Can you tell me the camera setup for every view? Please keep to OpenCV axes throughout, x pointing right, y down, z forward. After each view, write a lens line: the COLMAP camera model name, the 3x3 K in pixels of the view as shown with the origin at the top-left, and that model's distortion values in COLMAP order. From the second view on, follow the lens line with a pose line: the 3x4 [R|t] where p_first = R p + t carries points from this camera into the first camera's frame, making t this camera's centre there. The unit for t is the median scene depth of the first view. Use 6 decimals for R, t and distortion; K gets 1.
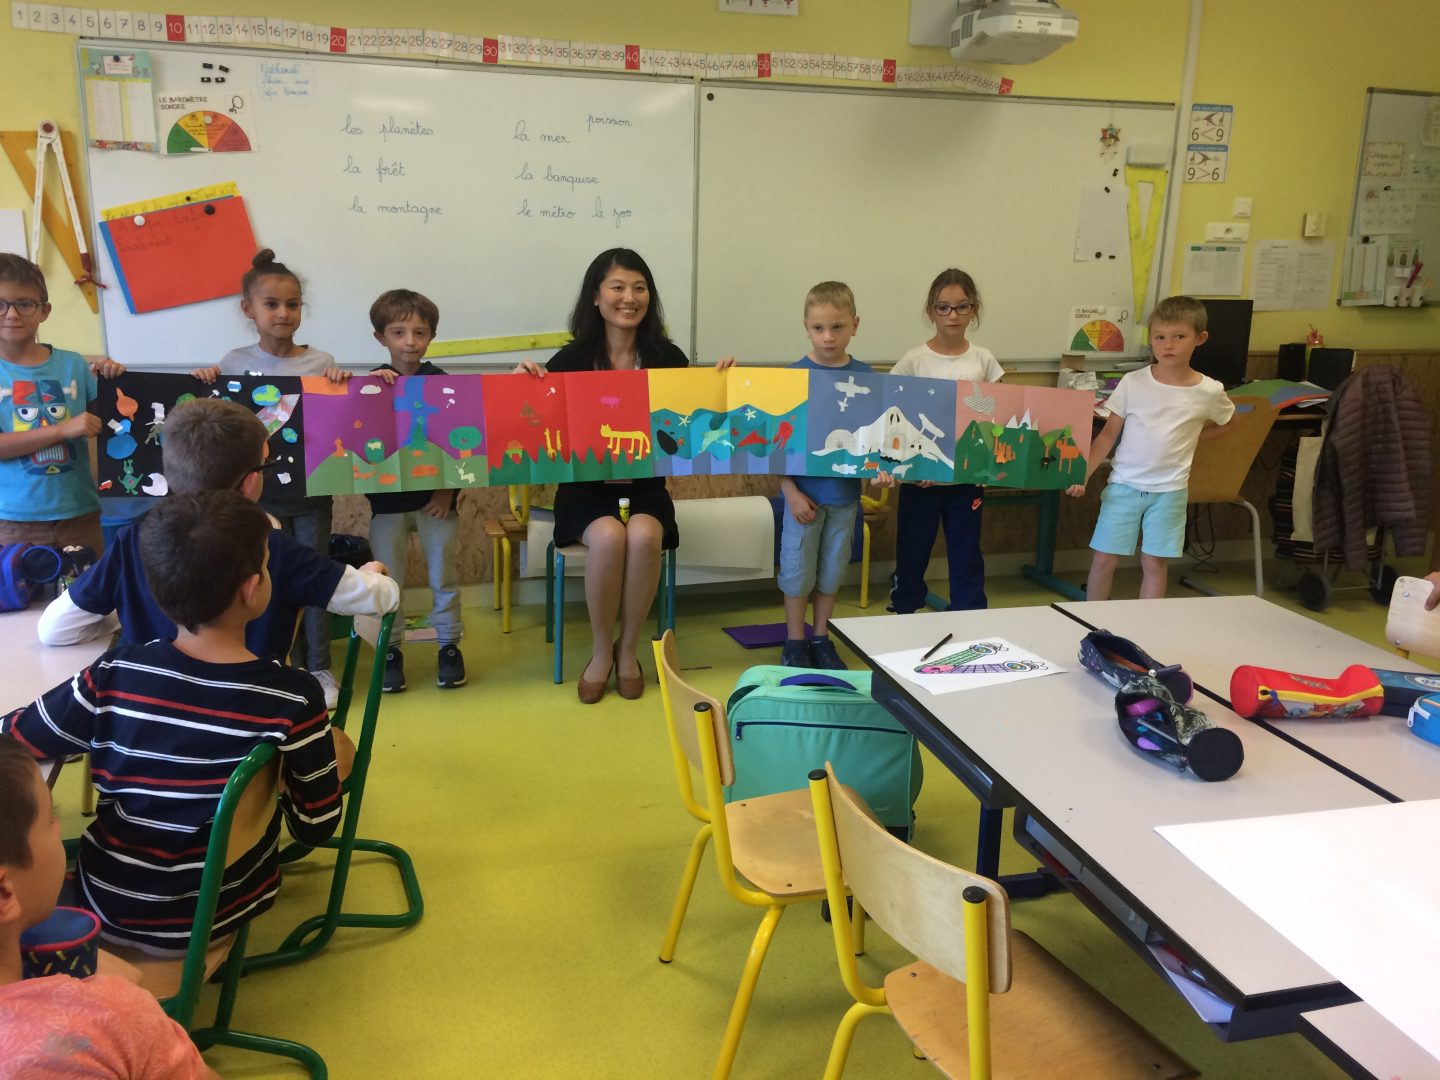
lens RADIAL K [[1326.9, 0, 722.1], [0, 1326.9, 536.3], [0, 0, 1]] dist [0.075779, -0.108131]
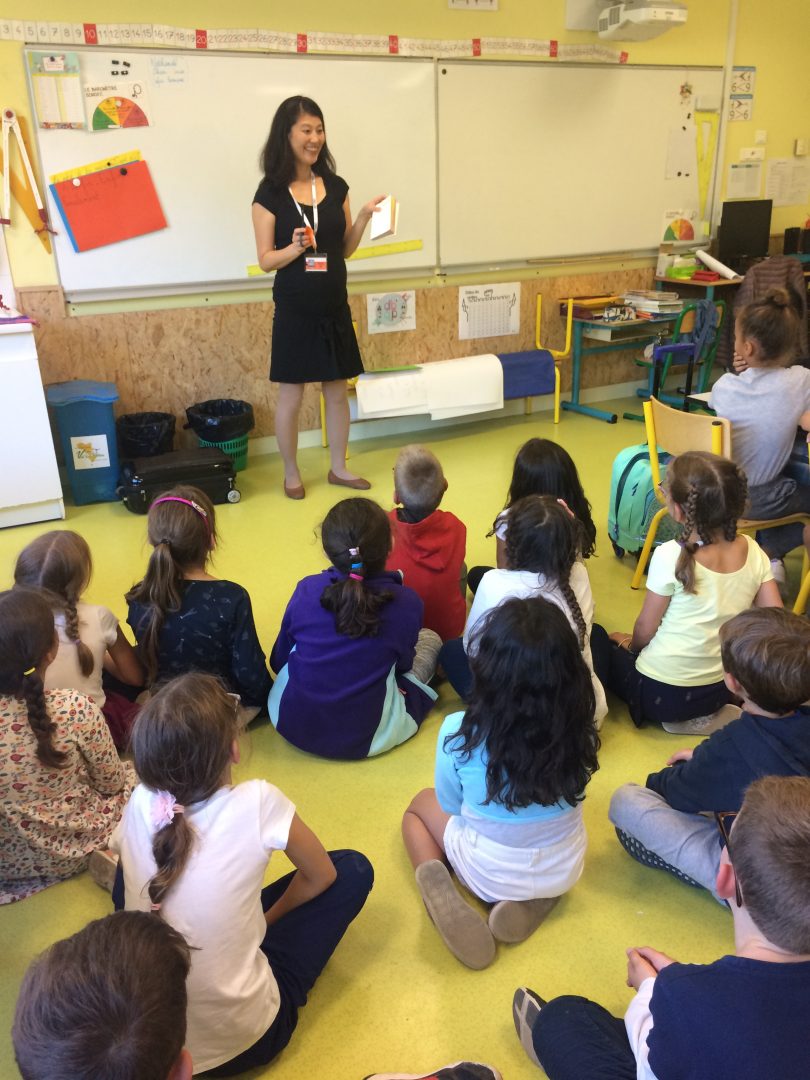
lens RADIAL K [[995.1, 0, 398.5], [0, 995.1, 548.2], [0, 0, 1]] dist [0.075779, -0.108131]
pose [[0.978749, -0.114096, 0.170392, -0.304552], [0.090563, 0.985997, 0.140028, 0.019192], [-0.183982, -0.121621, 0.975376, -0.107177]]
